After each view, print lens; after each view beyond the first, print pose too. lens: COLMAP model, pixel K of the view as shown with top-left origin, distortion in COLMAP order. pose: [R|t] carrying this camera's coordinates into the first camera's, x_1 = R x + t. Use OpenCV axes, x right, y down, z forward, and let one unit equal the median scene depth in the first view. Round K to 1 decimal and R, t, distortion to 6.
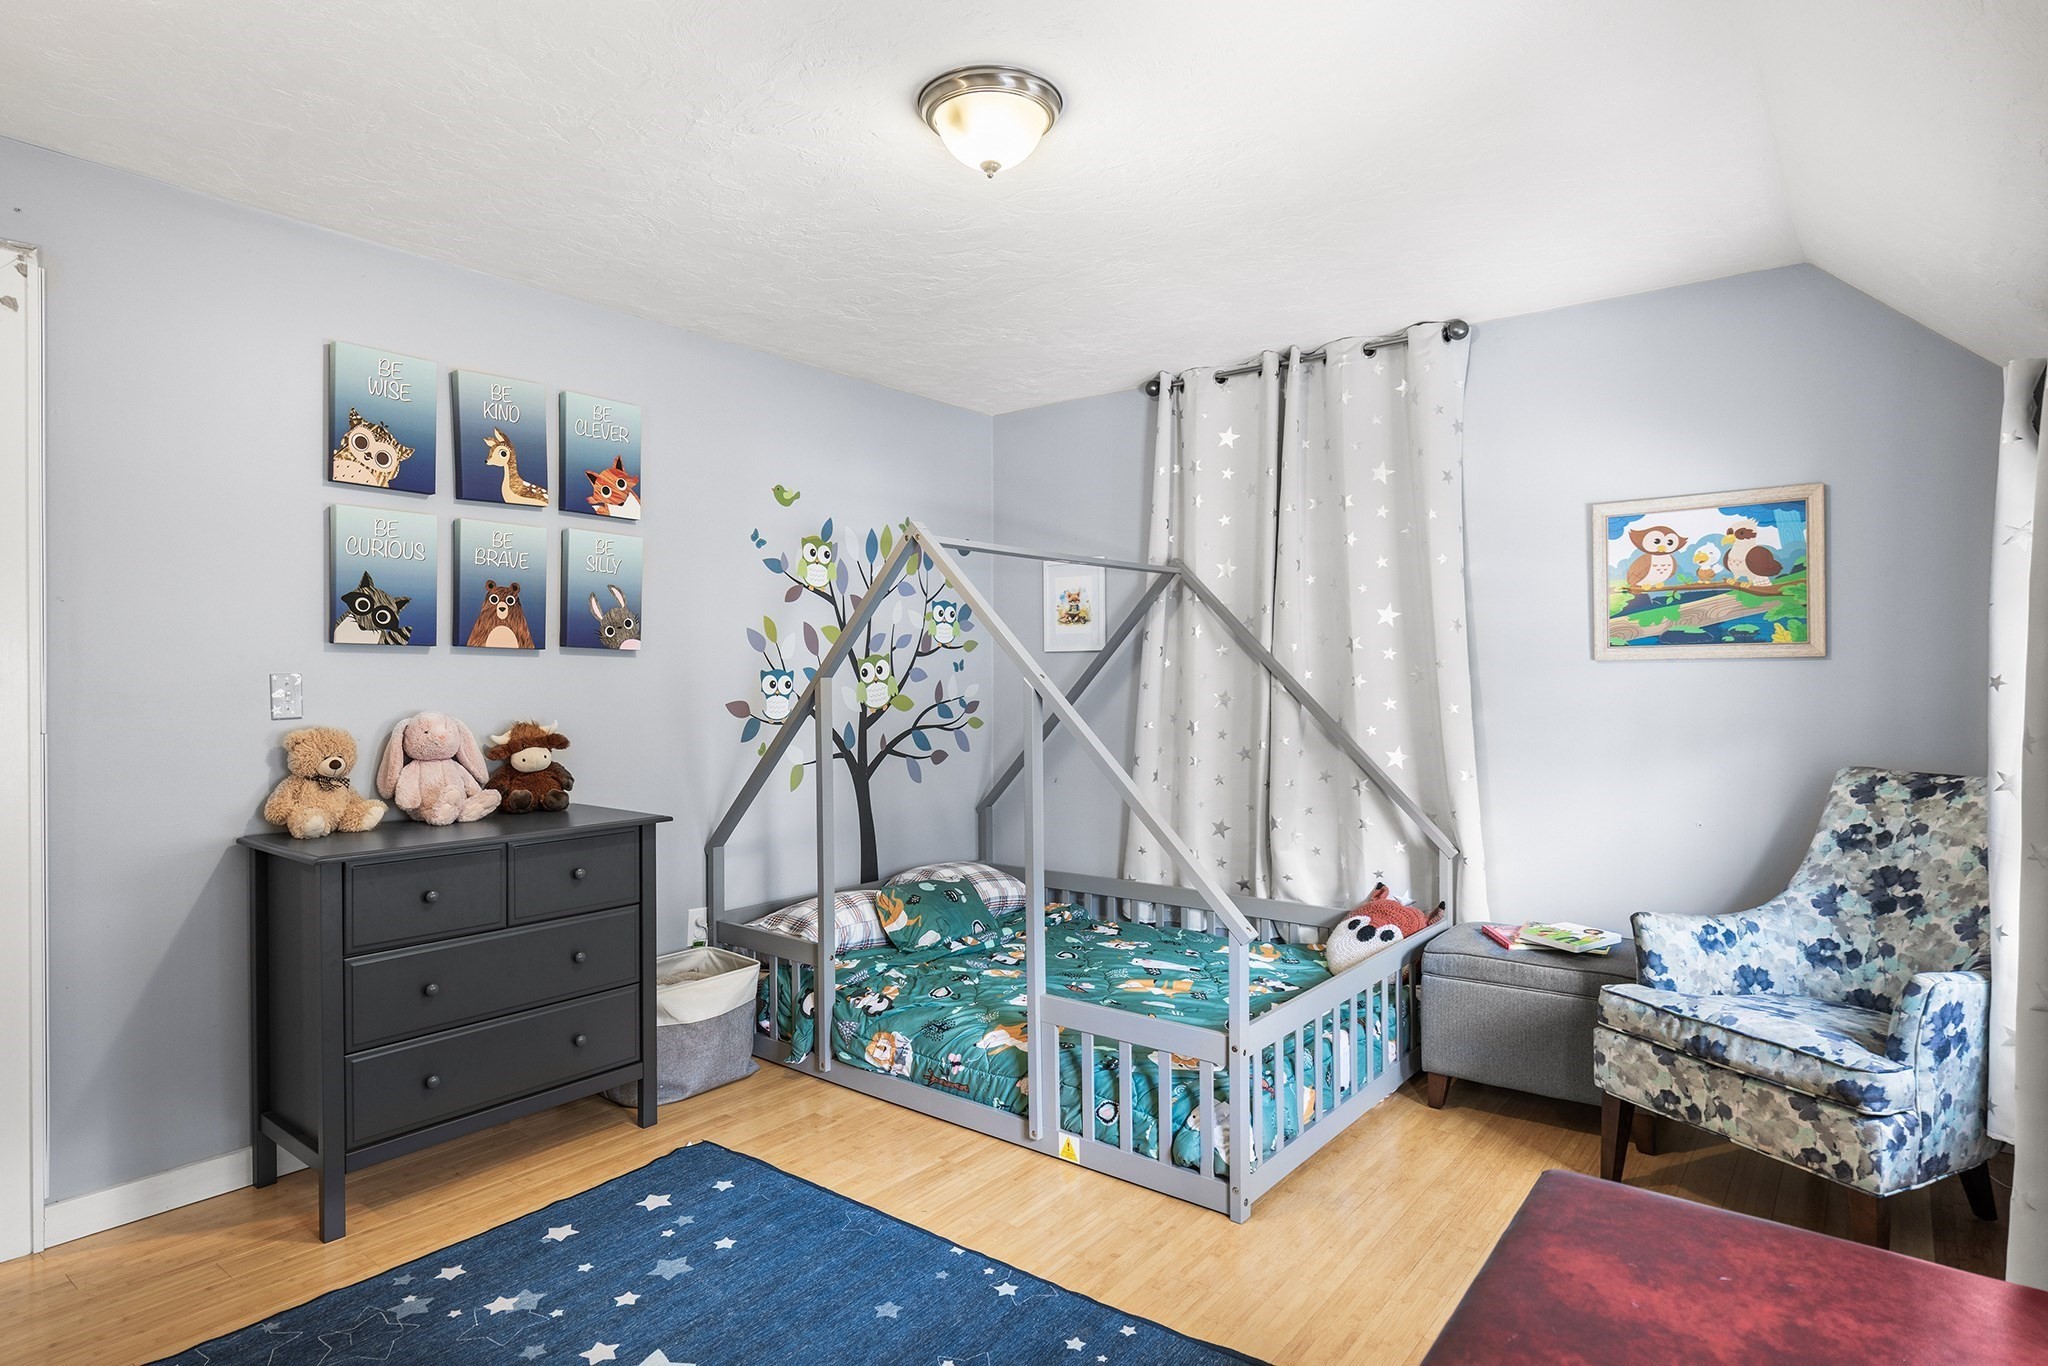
lens RADIAL K [[1126.7, 0, 1021.2], [0, 1126.7, 676.0], [0, 0, 1]] dist [0.032440, -0.026028]
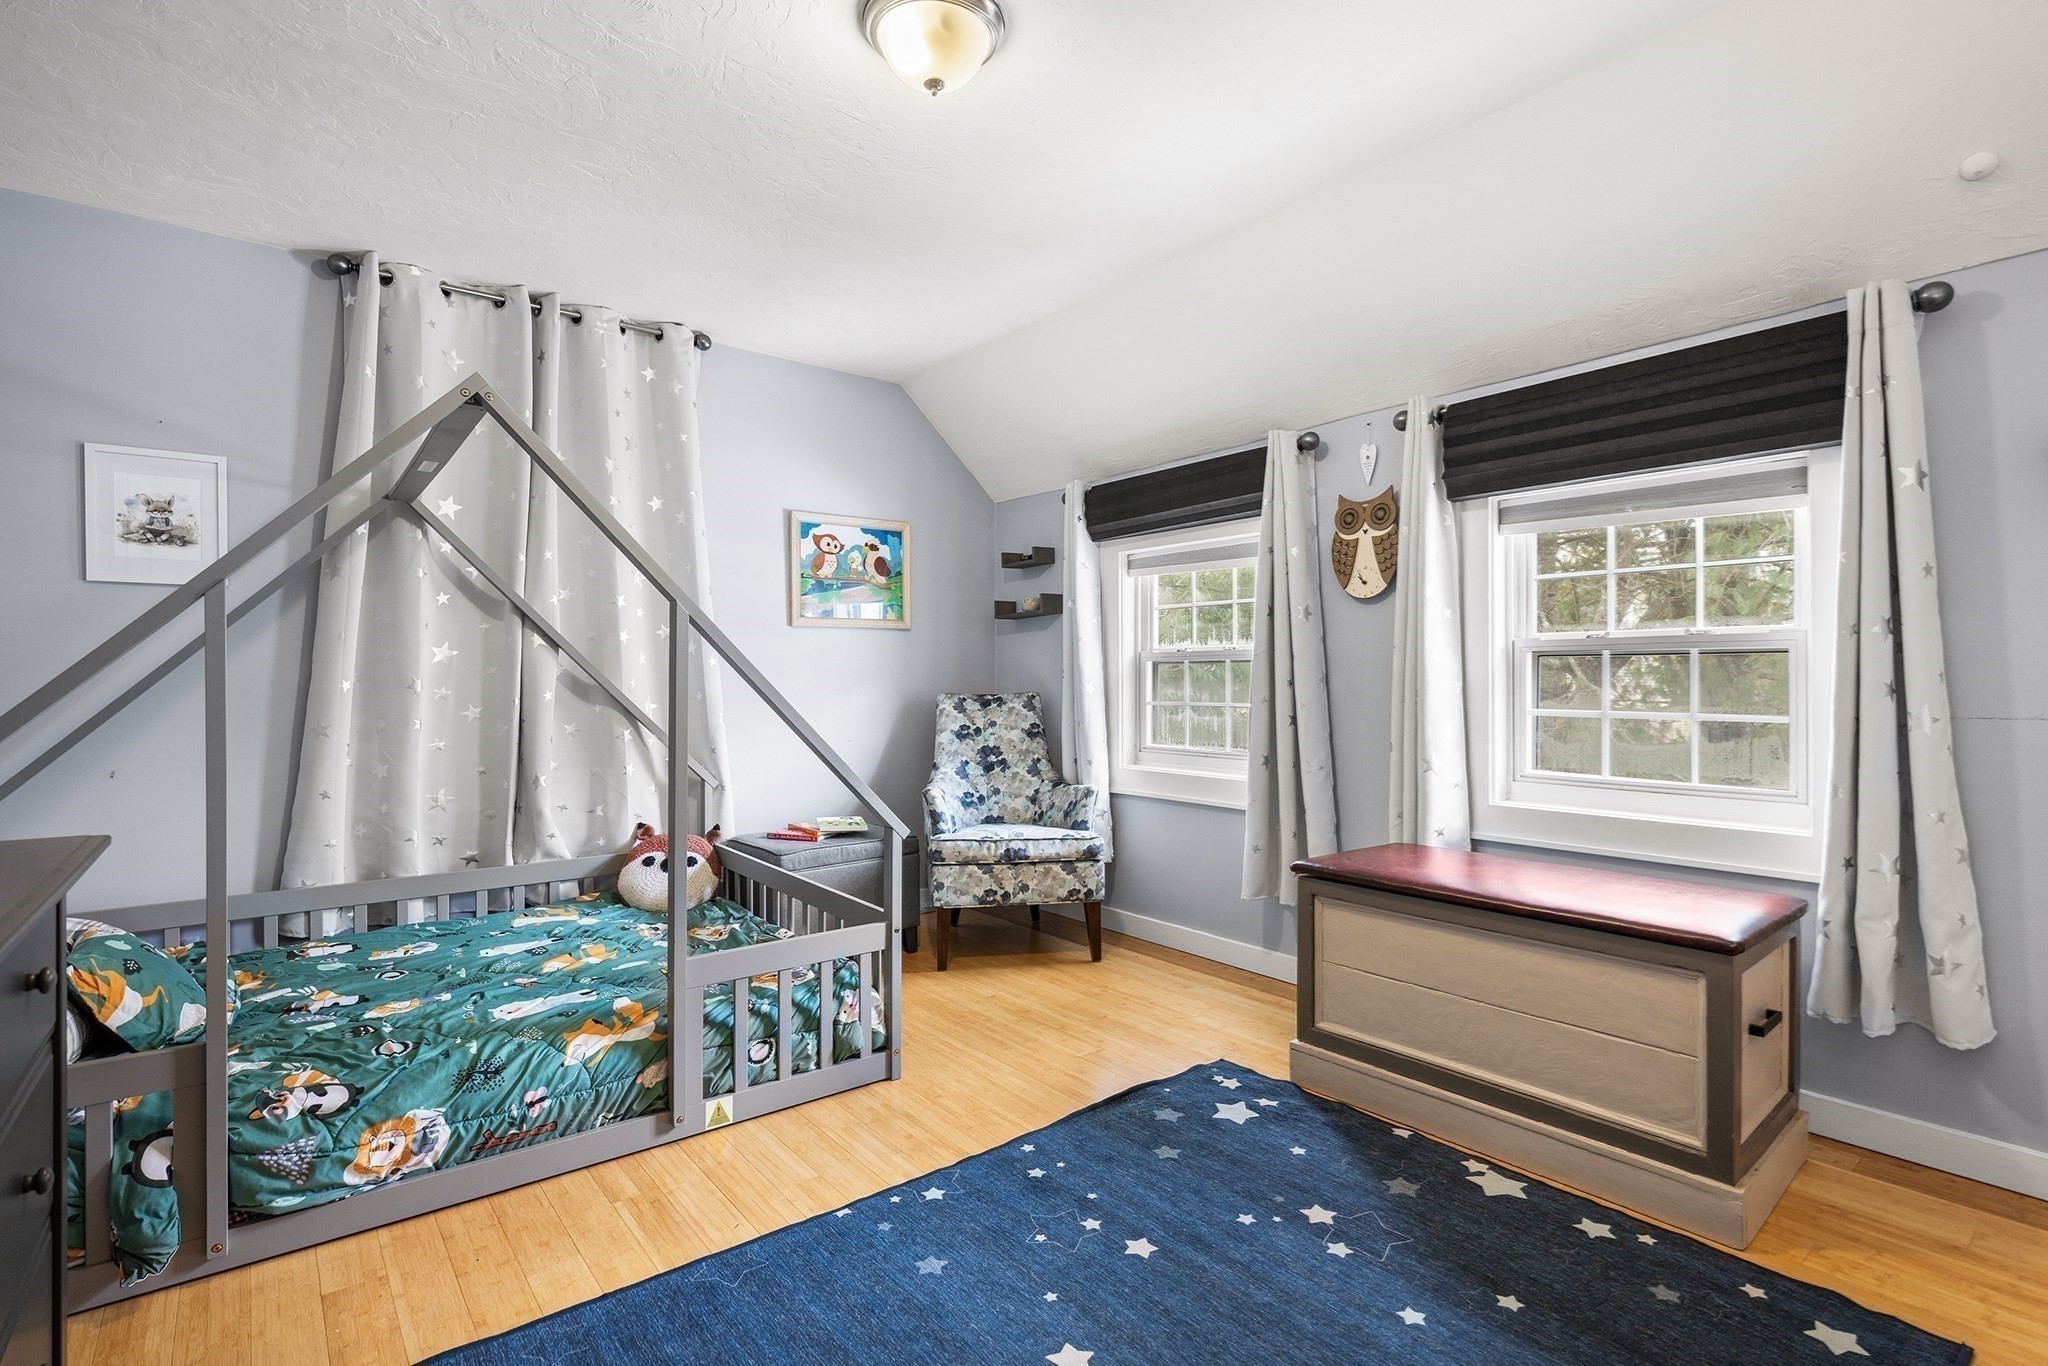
lens RADIAL K [[962.4, 0, 1018.3], [0, 962.4, 676.5], [0, 0, 1]] dist [0.001164, 0.000403]
pose [[0.235200, 0.006527, 0.971925, -0.596786], [0.003736, 0.999964, -0.007620, 0.061420], [-0.971940, 0.005423, 0.235167, 0.517559]]
